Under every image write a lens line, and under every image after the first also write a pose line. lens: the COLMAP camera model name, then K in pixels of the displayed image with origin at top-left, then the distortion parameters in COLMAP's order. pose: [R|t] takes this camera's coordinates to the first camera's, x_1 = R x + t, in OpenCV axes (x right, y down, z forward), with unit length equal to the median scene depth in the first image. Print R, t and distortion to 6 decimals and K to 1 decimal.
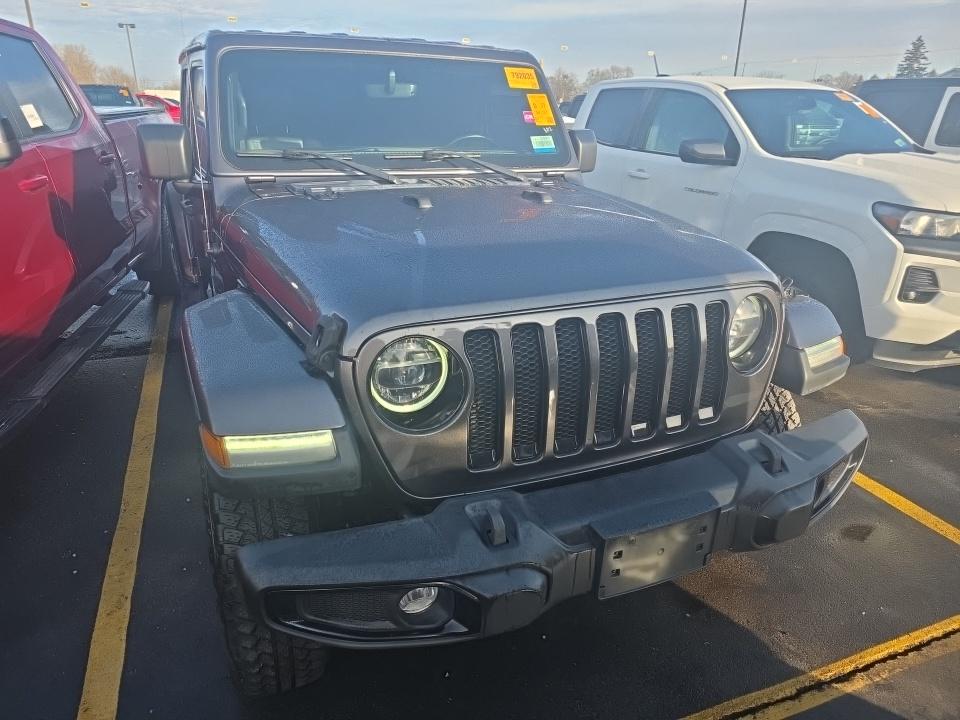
lens RADIAL K [[654.7, 0, 474.5], [0, 654.7, 359.5], [0, 0, 1]] dist [0.038079, -0.025828]
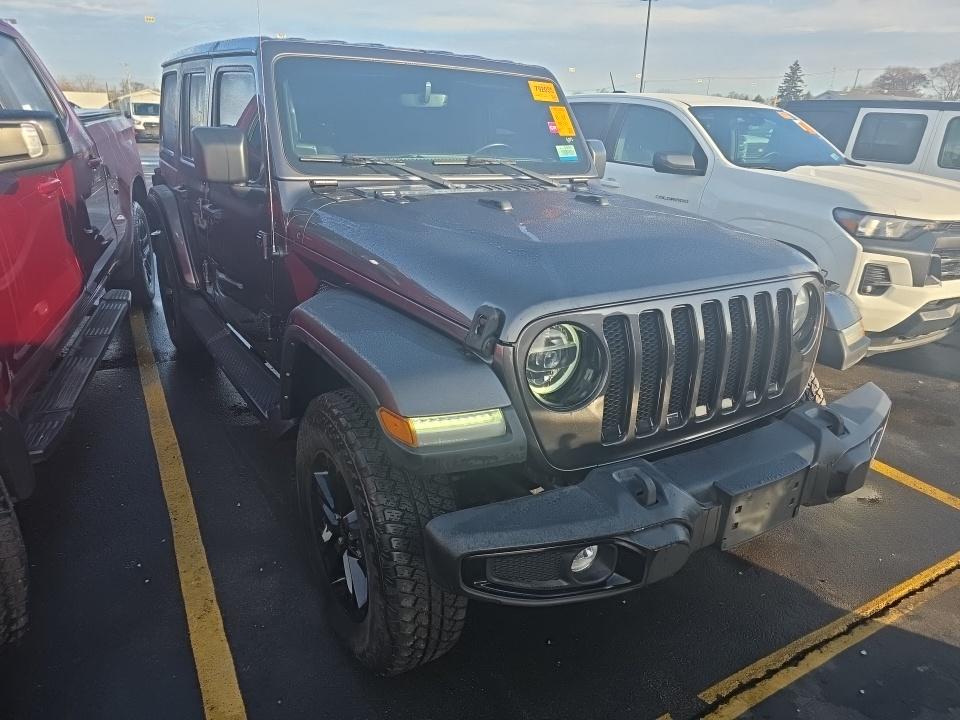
lens RADIAL K [[654.7, 0, 490.3], [0, 654.7, 358.8], [0, 0, 1]] dist [0.038079, -0.025828]
pose [[0.988824, -0.032909, 0.145409, -0.249635], [0.035070, 0.999309, -0.012324, 0.023453], [-0.144903, 0.017286, 0.989295, -0.051772]]
